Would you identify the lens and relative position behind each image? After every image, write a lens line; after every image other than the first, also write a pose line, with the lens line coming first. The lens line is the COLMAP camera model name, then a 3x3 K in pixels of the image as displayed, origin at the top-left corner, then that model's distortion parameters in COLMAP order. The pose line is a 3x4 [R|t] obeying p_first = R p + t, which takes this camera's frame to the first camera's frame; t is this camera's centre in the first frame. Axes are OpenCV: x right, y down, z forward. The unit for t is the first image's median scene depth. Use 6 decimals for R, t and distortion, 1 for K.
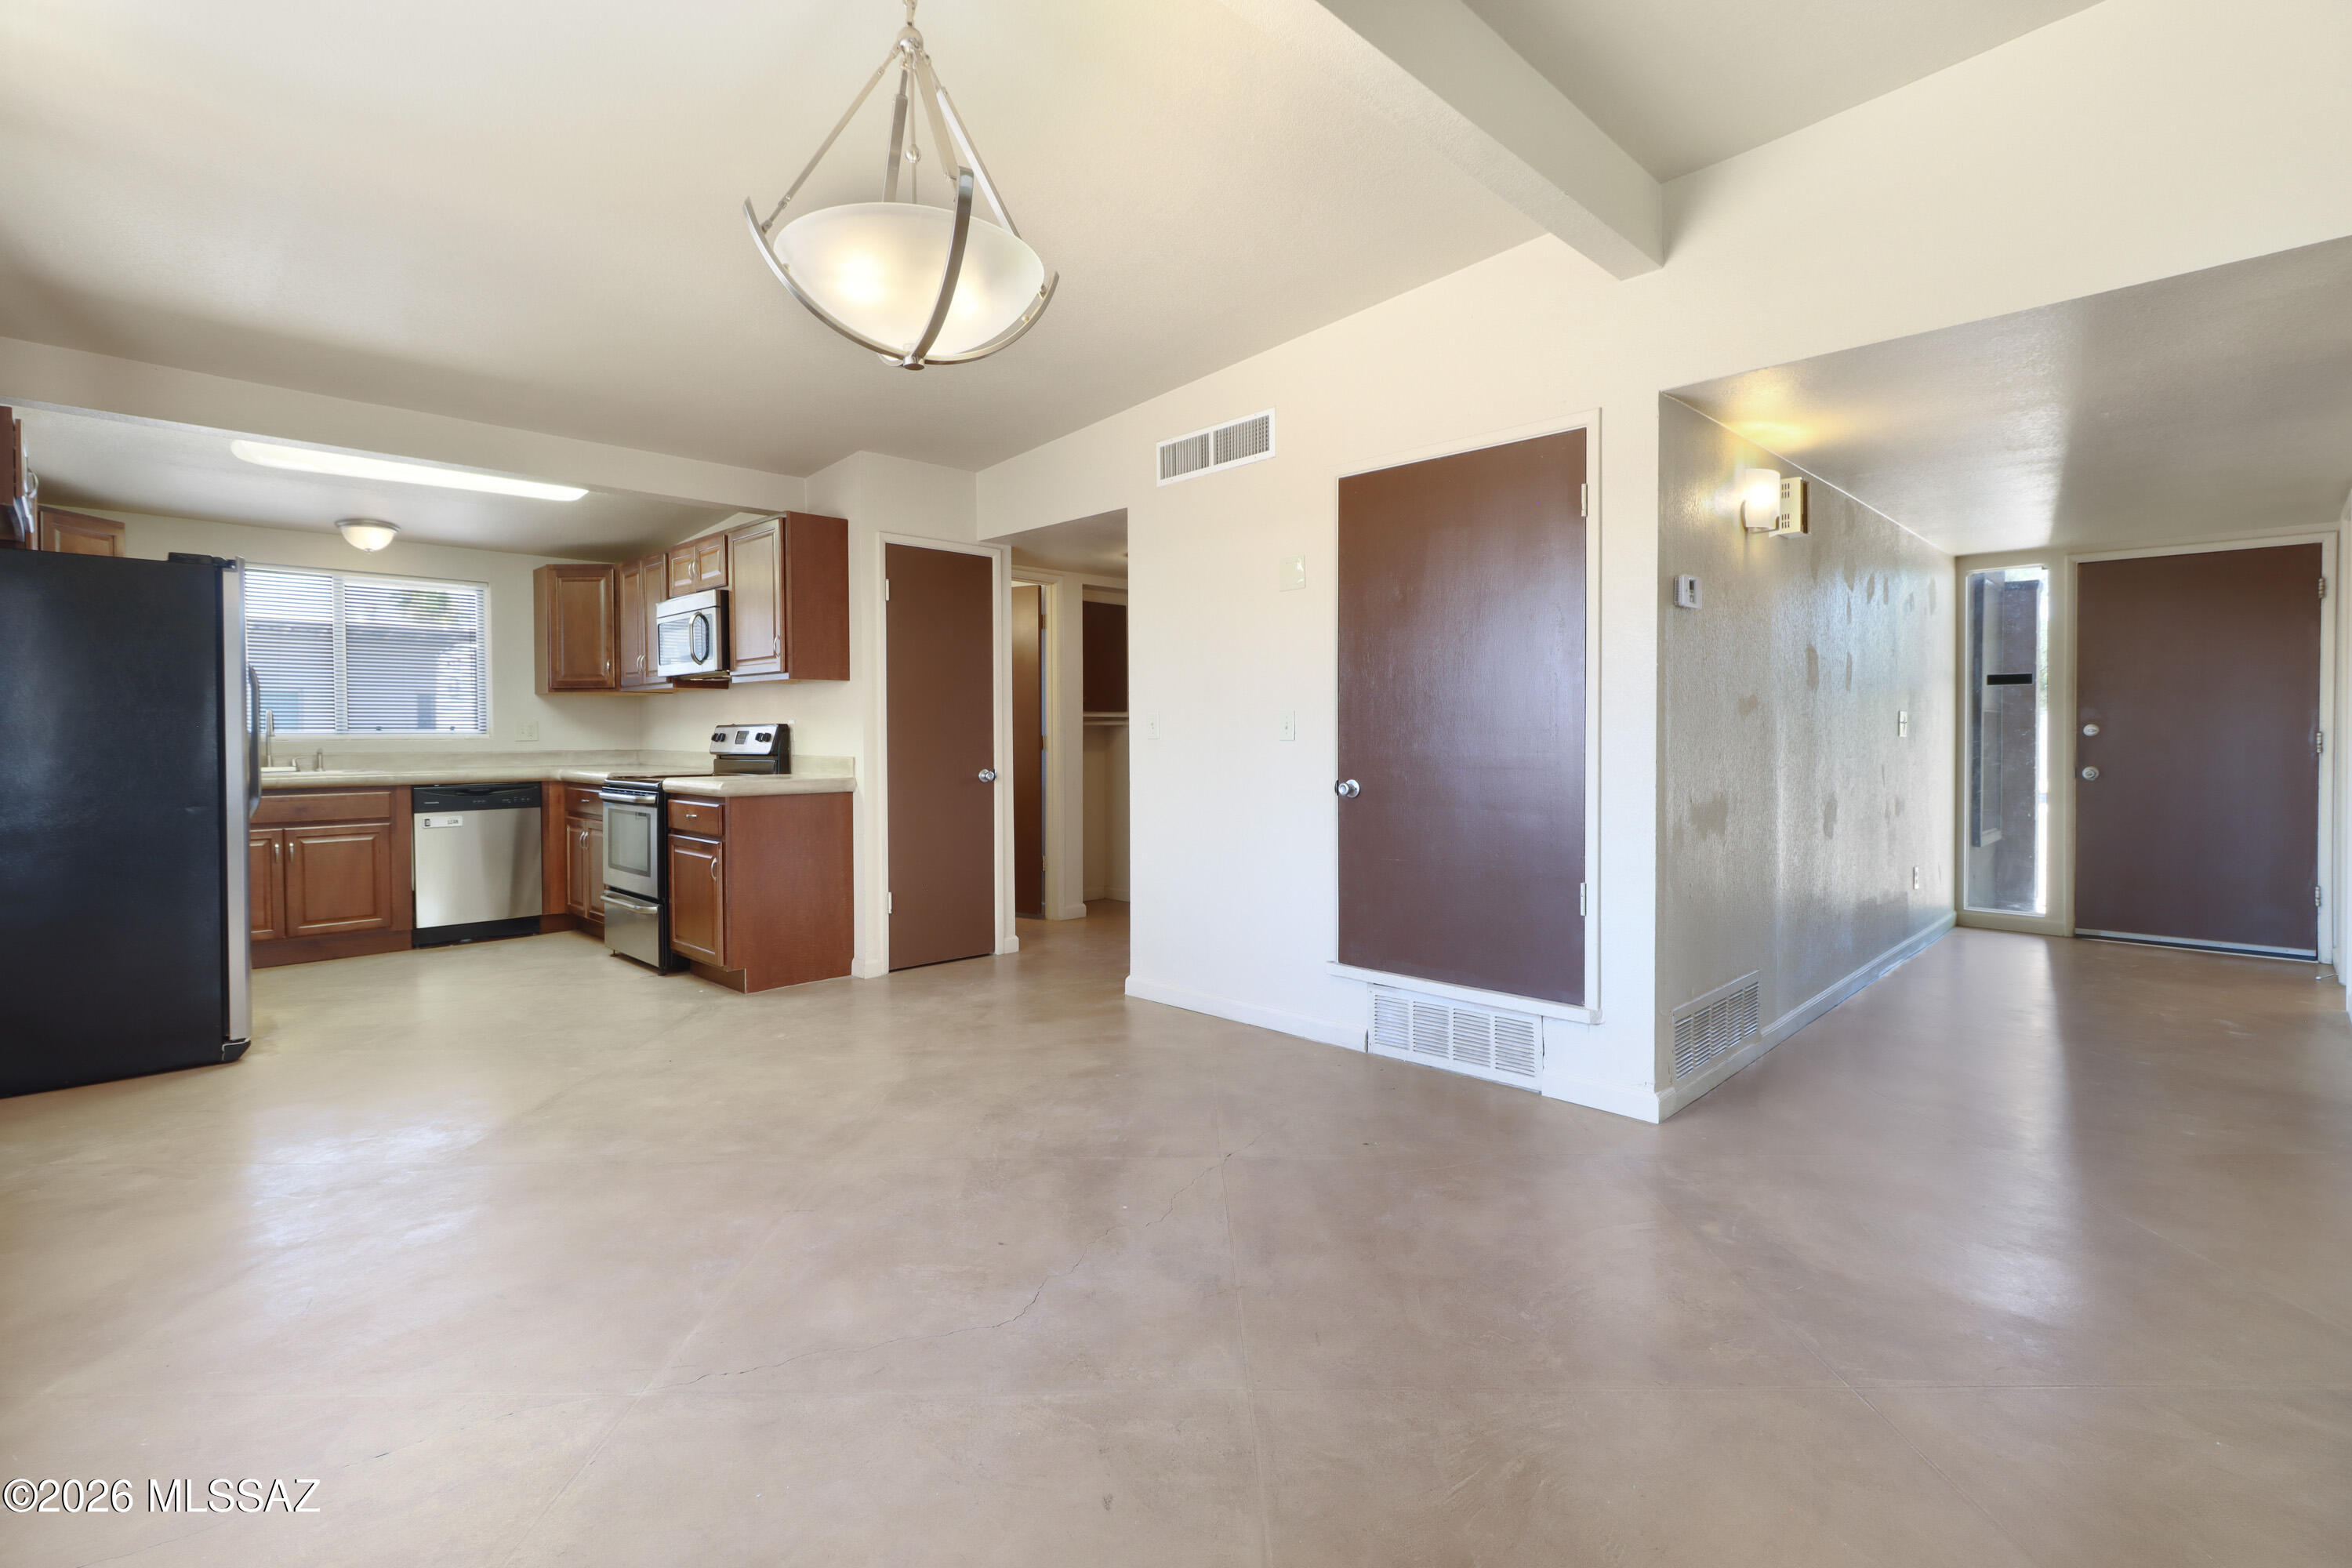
lens RADIAL K [[1093.5, 0, 1172.8], [0, 1093.5, 752.2], [0, 0, 1]] dist [0.000707, 0.000156]
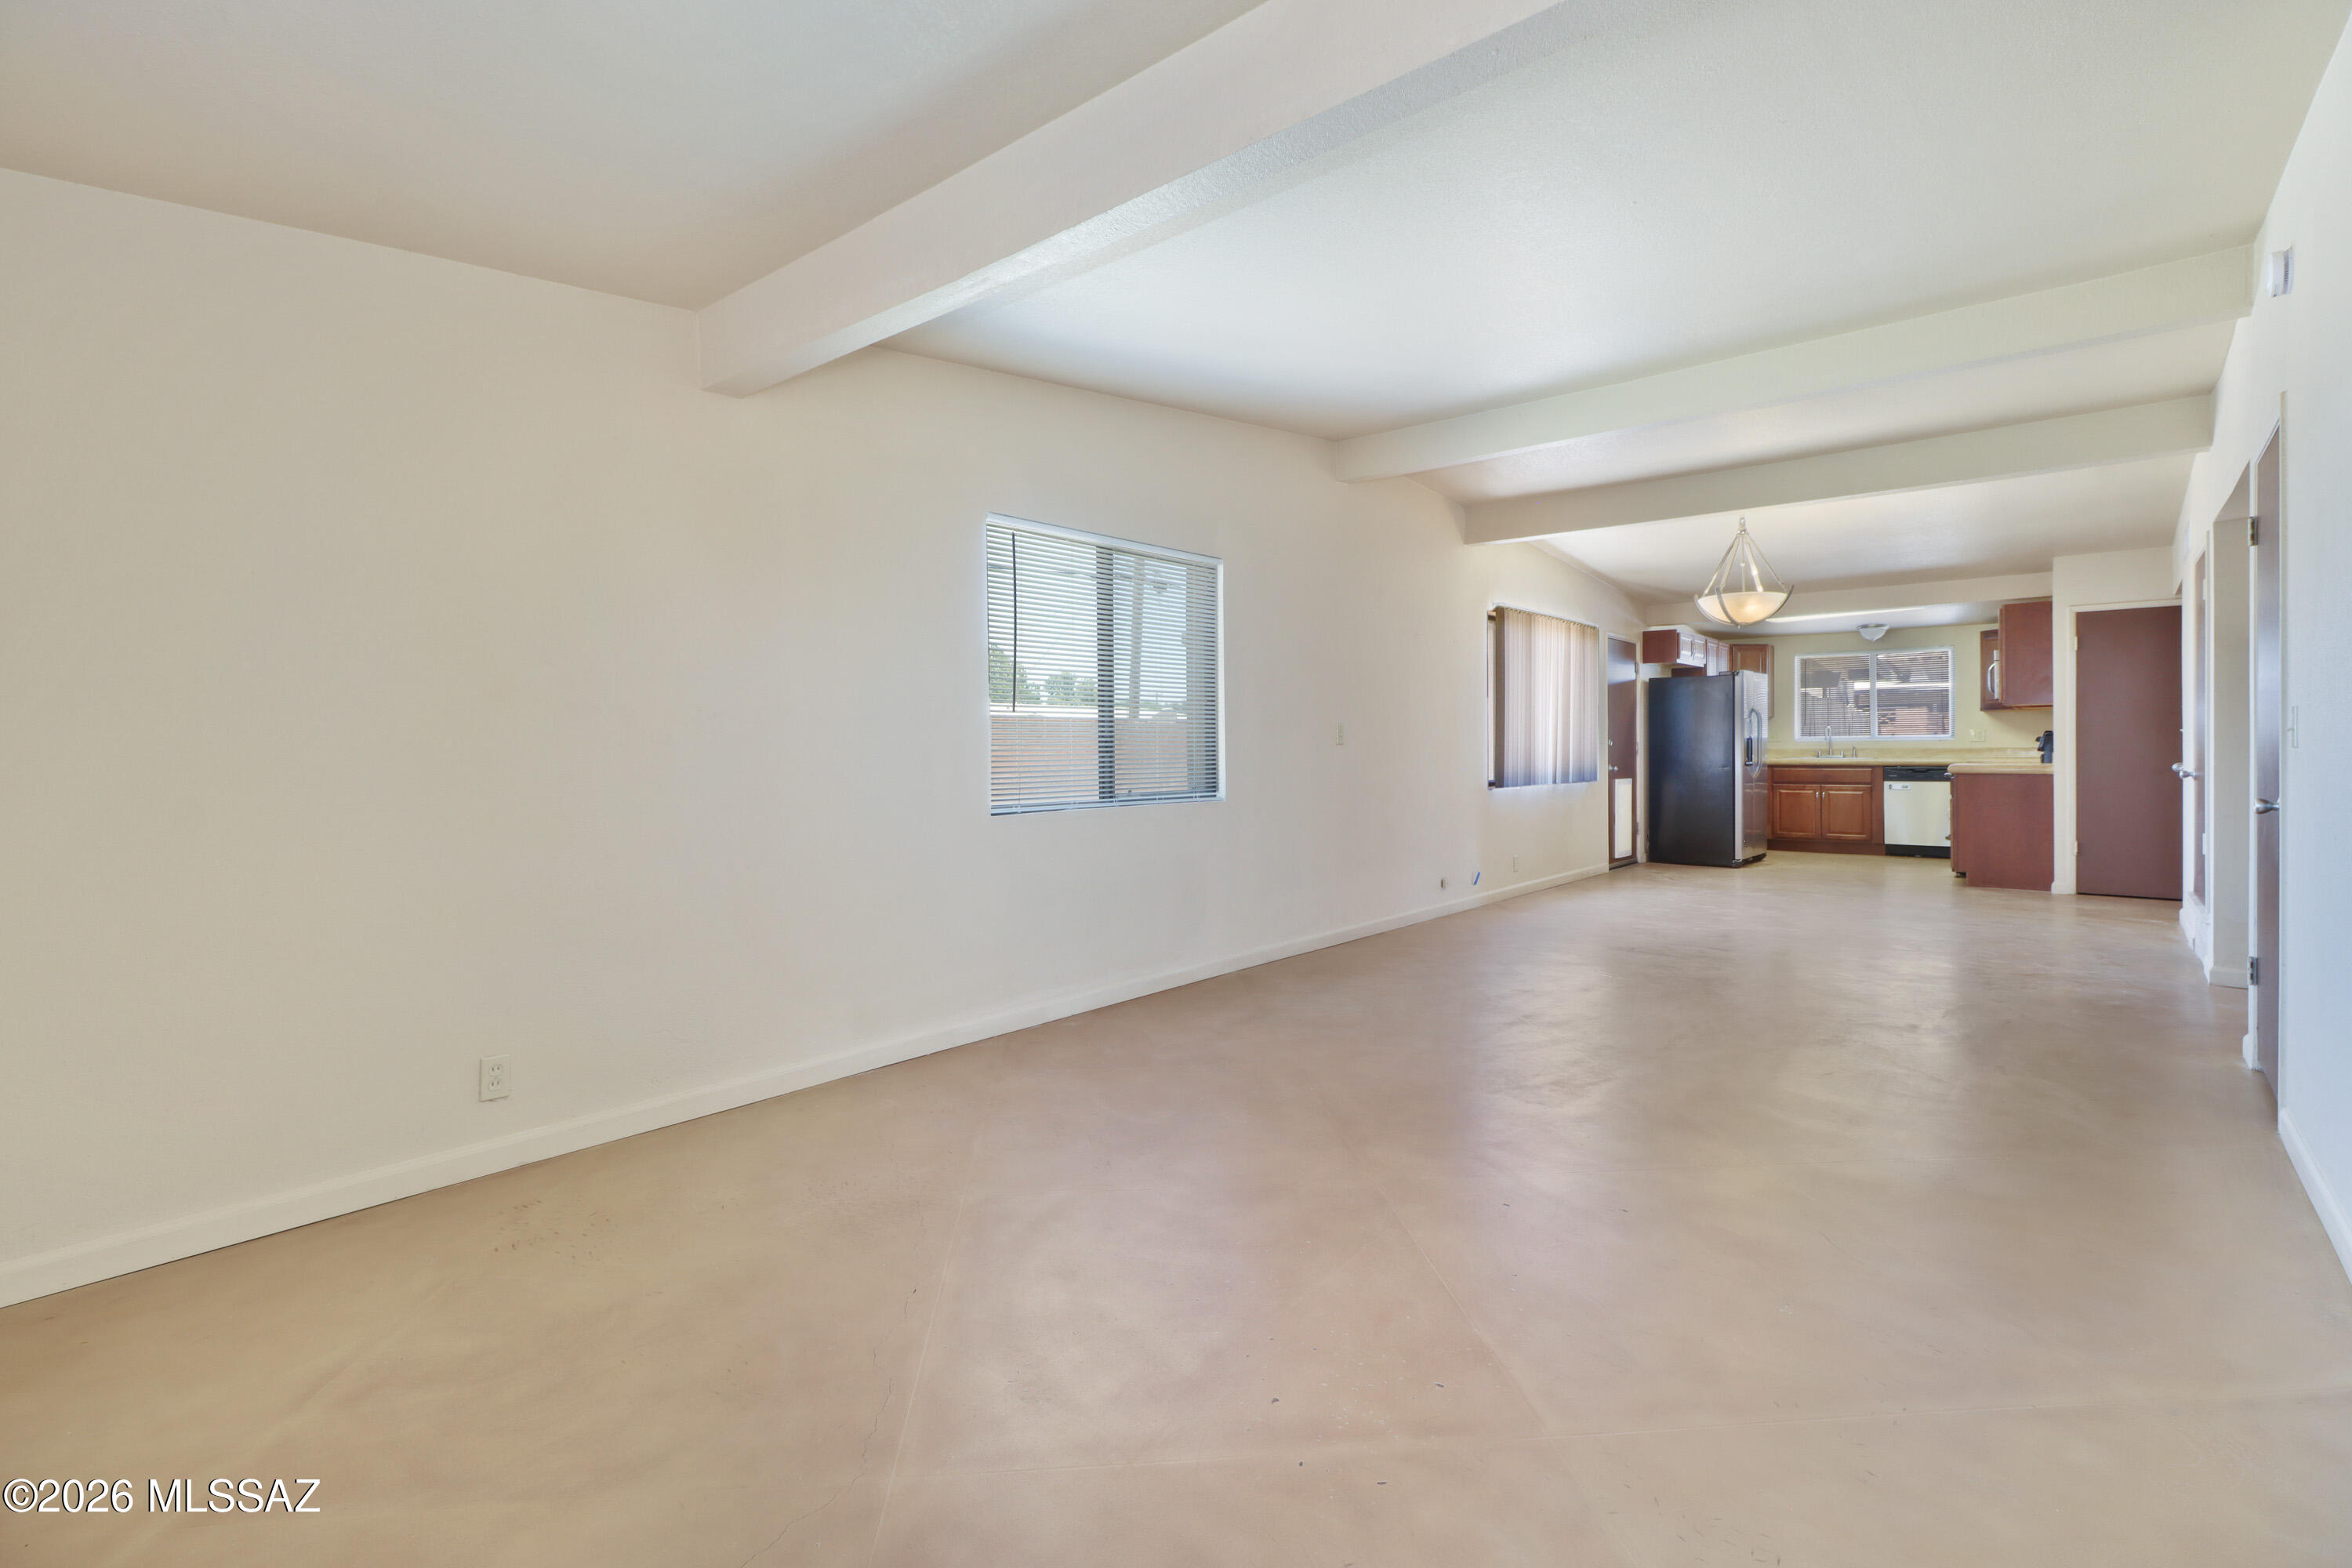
lens RADIAL K [[1093.5, 0, 1172.8], [0, 1093.5, 752.2], [0, 0, 1]] dist [0.000707, 0.000156]
pose [[0.082735, 0.008076, -0.996539, 1.087747], [-0.004743, 0.999959, 0.007710, -0.001398], [0.996560, 0.004088, 0.082770, -0.361423]]
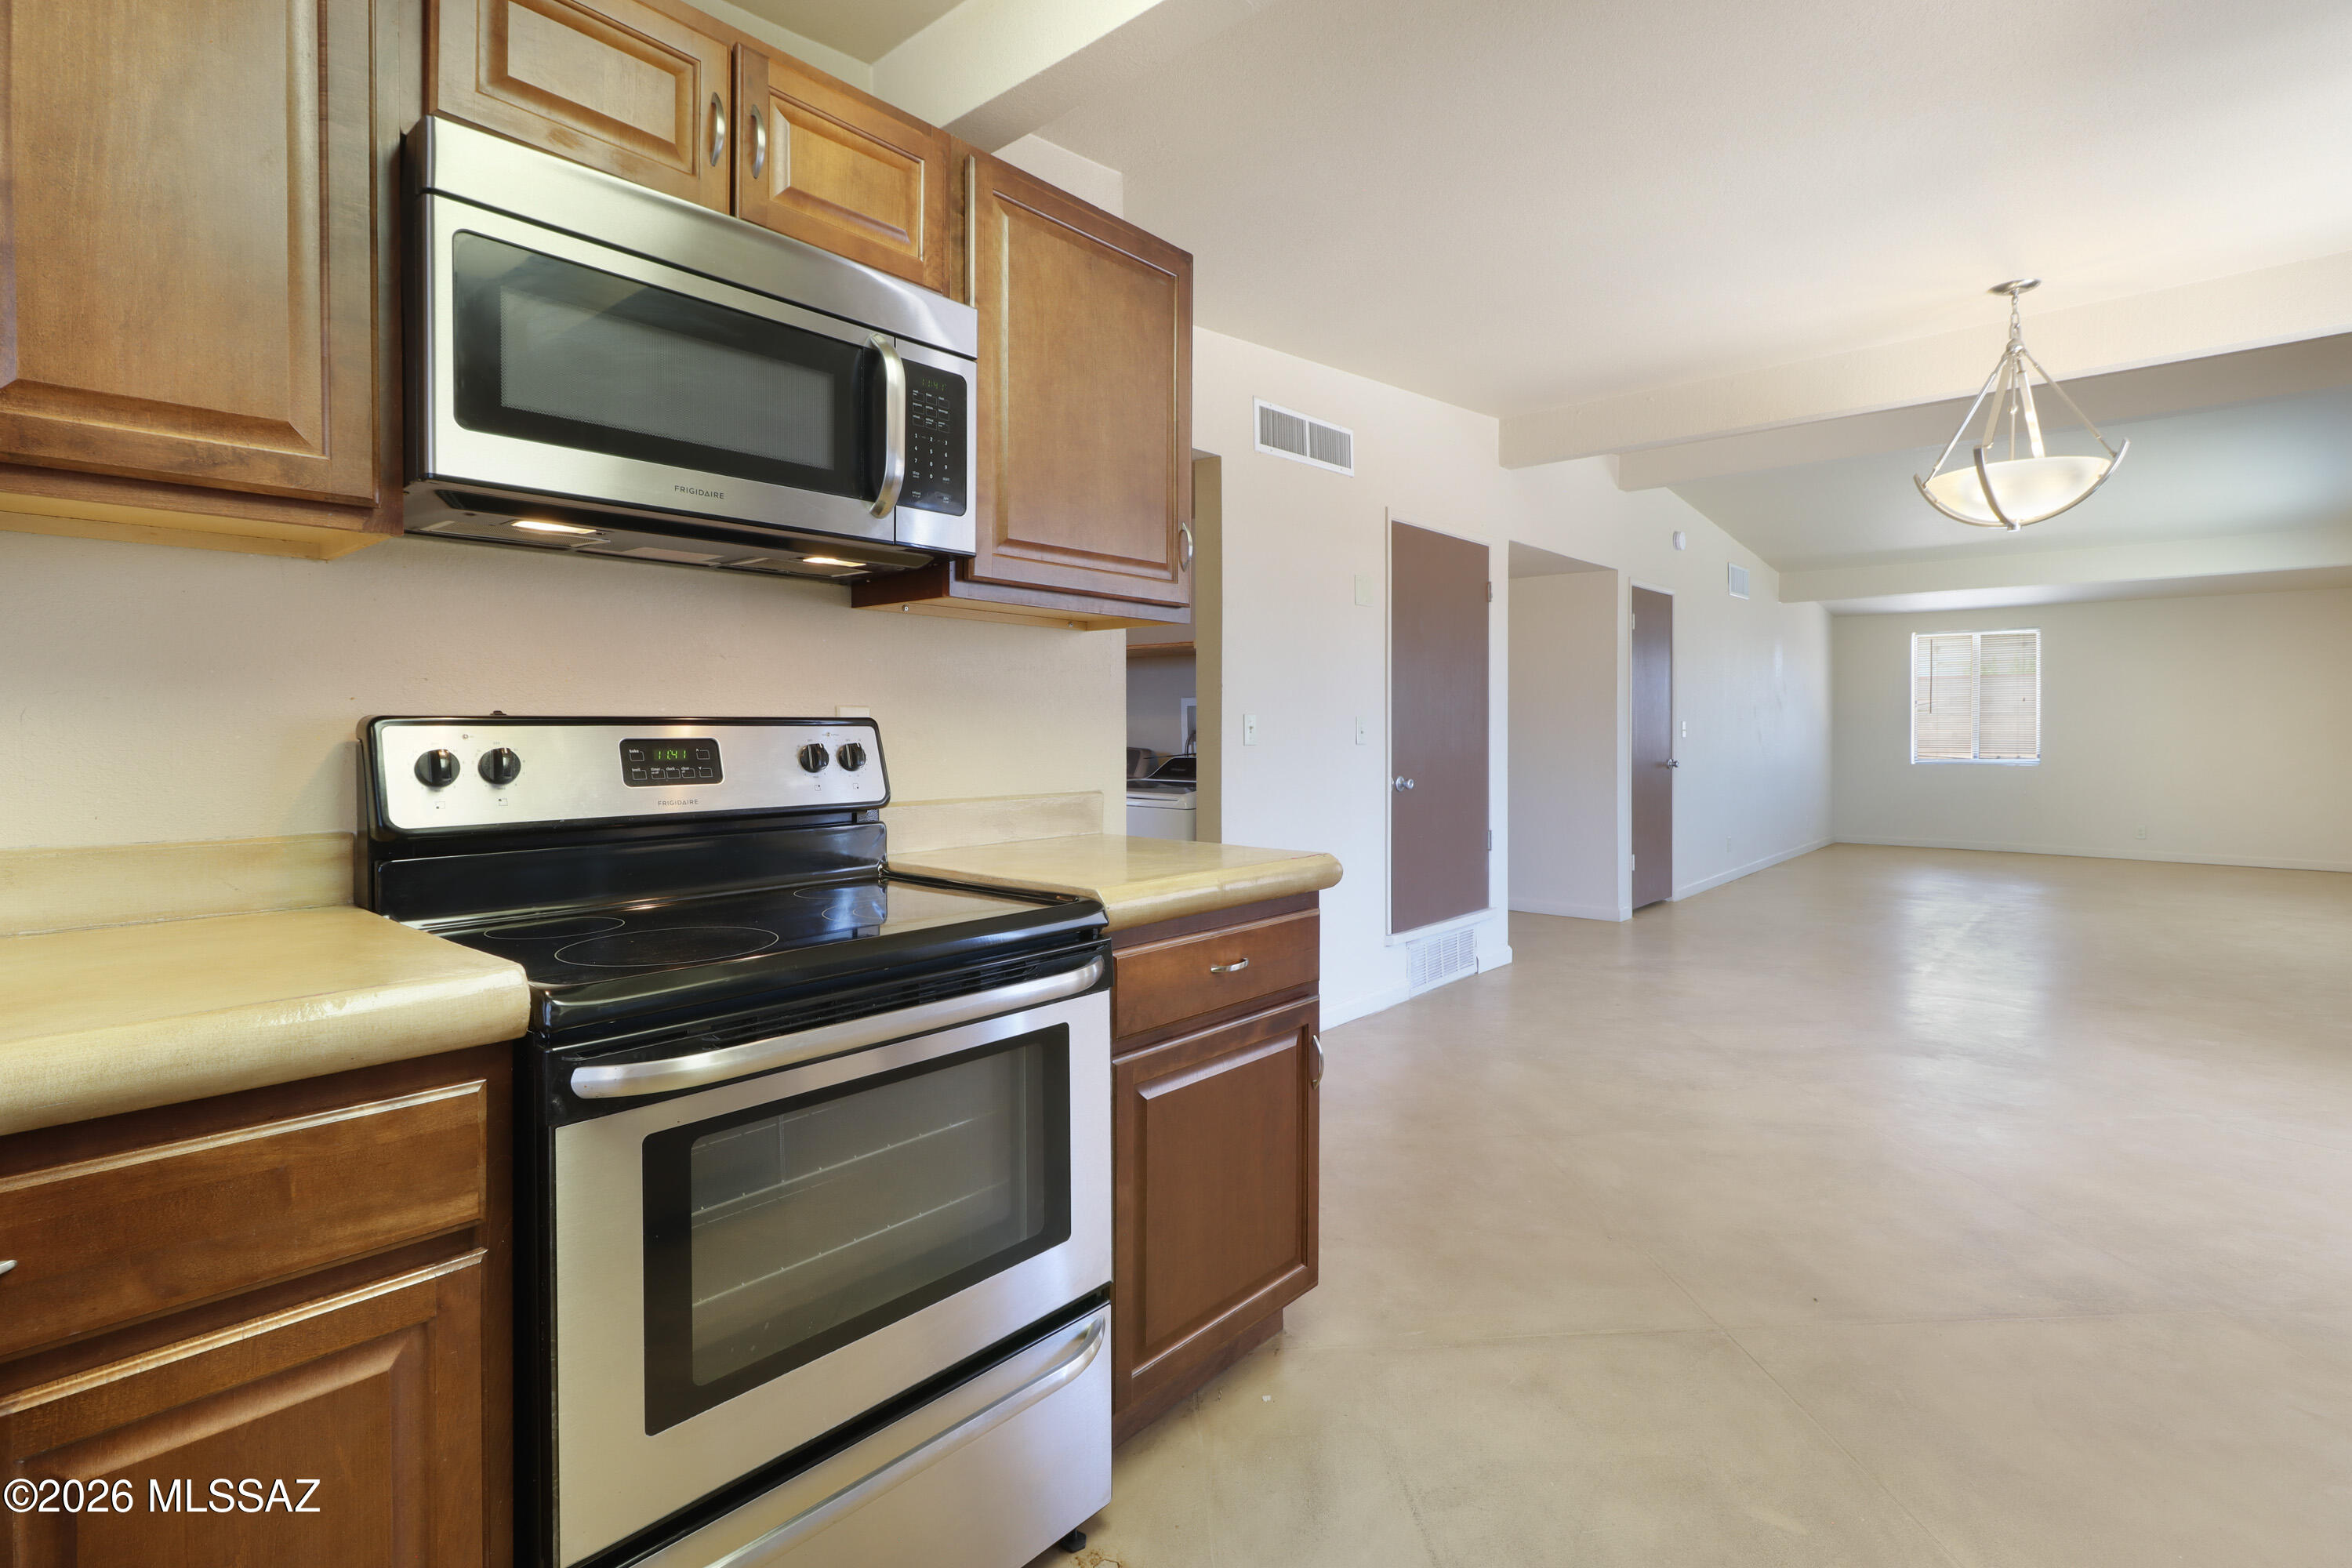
lens RADIAL K [[1093.5, 0, 1172.8], [0, 1093.5, 752.2], [0, 0, 1]] dist [0.000707, 0.000156]
pose [[-0.053110, -0.015779, 0.998464, -0.723065], [0.015196, 0.999747, 0.016607, -0.018315], [-0.998473, 0.016054, -0.052857, 0.930749]]
